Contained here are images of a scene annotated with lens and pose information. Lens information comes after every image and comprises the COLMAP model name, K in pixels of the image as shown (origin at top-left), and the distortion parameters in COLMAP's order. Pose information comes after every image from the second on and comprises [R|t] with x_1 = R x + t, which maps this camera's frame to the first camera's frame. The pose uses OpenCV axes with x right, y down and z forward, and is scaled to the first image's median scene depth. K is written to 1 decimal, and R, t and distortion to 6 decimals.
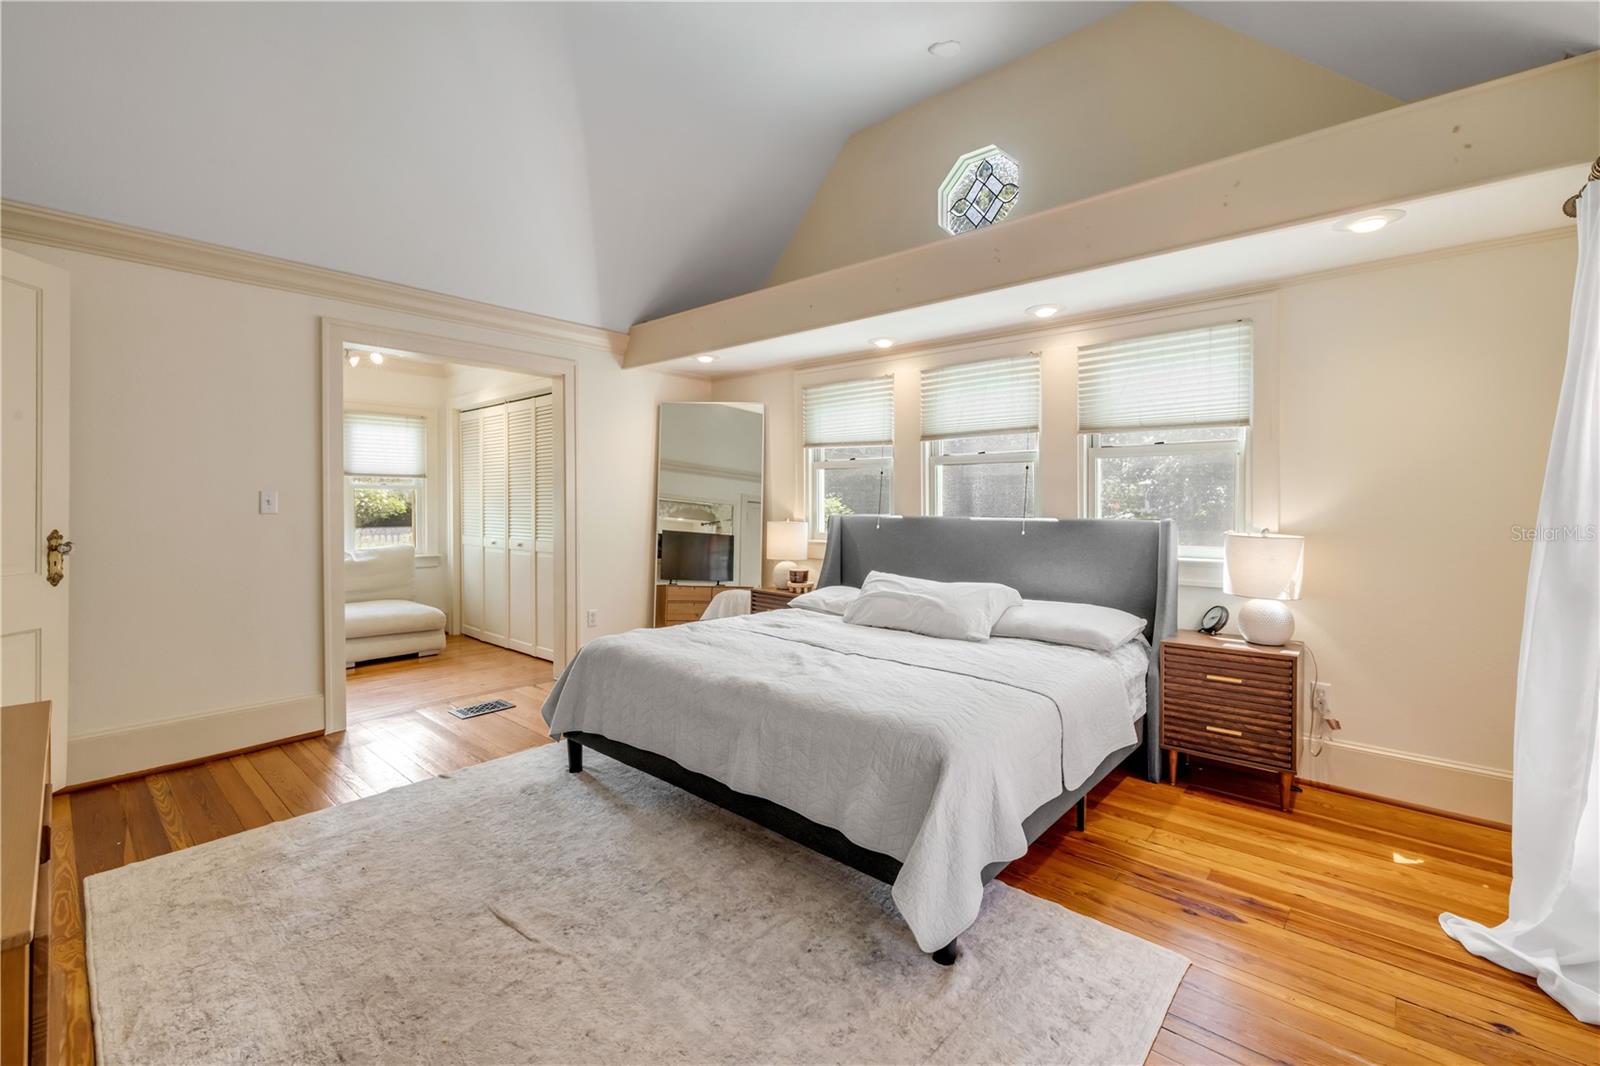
lens RADIAL K [[685.2, 0, 800.9], [0, 685.2, 507.4], [0, 0, 1]] dist [-0.003969, -0.000061]
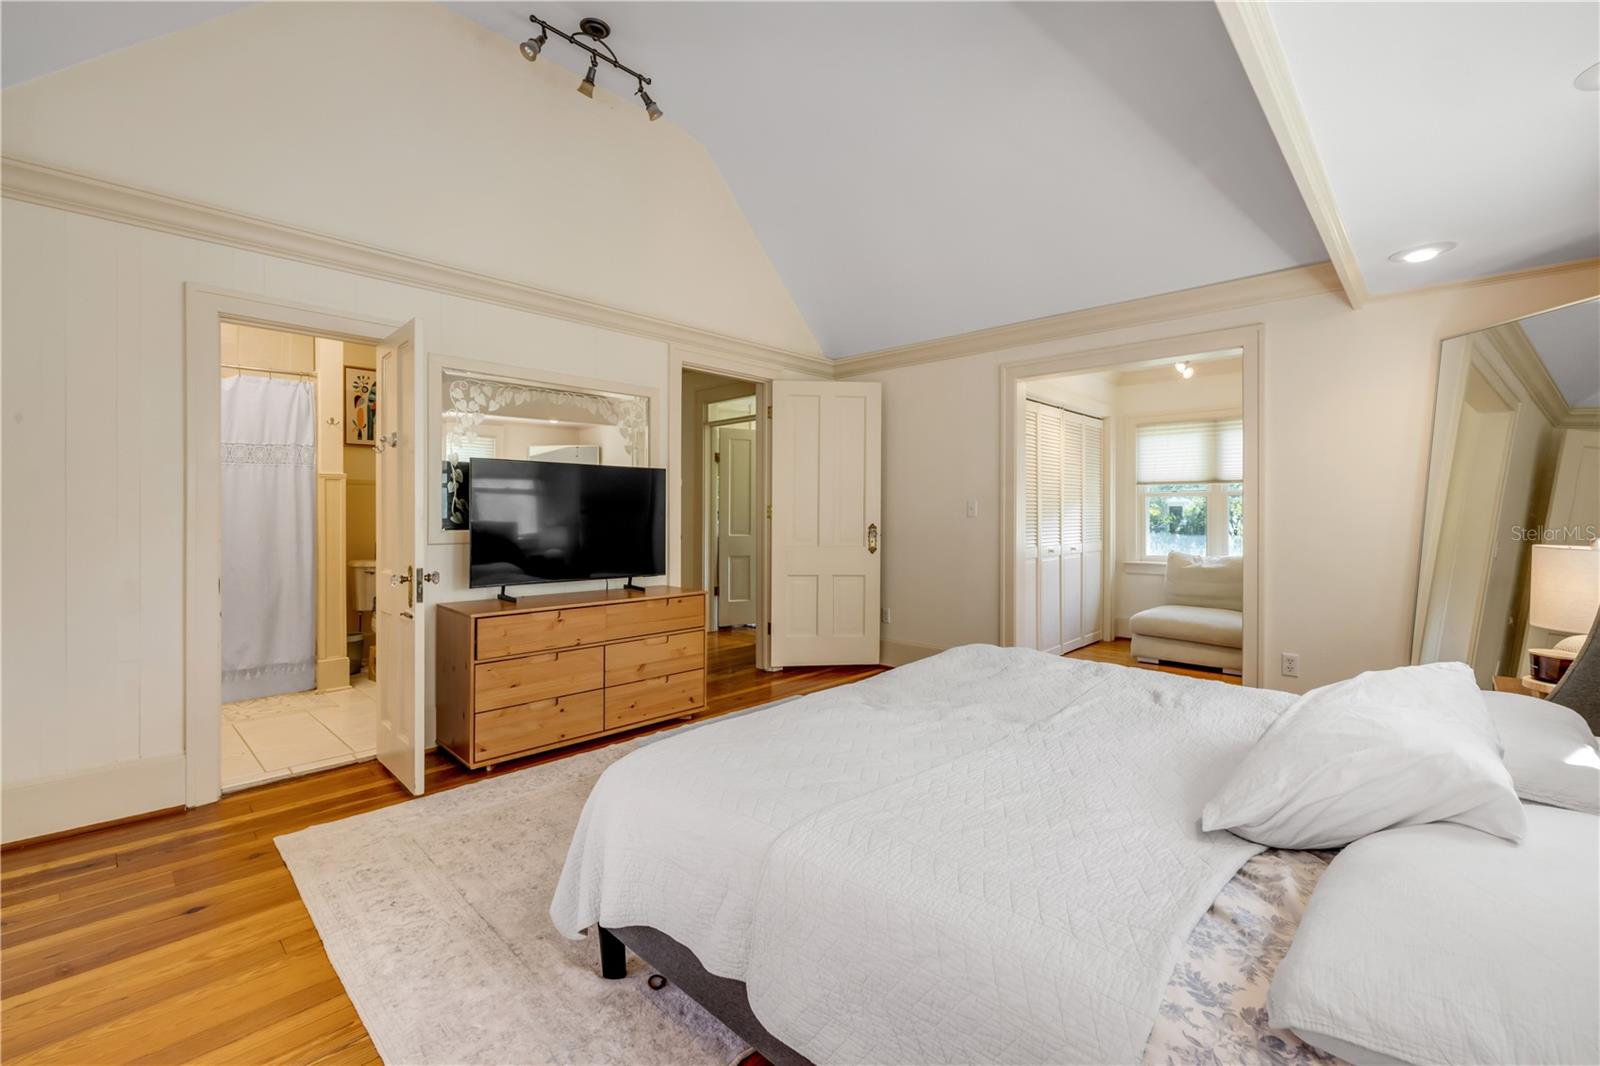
lens RADIAL K [[685.2, 0, 800.9], [0, 685.2, 507.4], [0, 0, 1]] dist [-0.003969, -0.000061]
pose [[-0.015545, 0.000950, -0.999879, 0.779918], [-0.009602, 0.999953, 0.001100, -0.011301], [0.999833, 0.009618, -0.015535, 0.832311]]
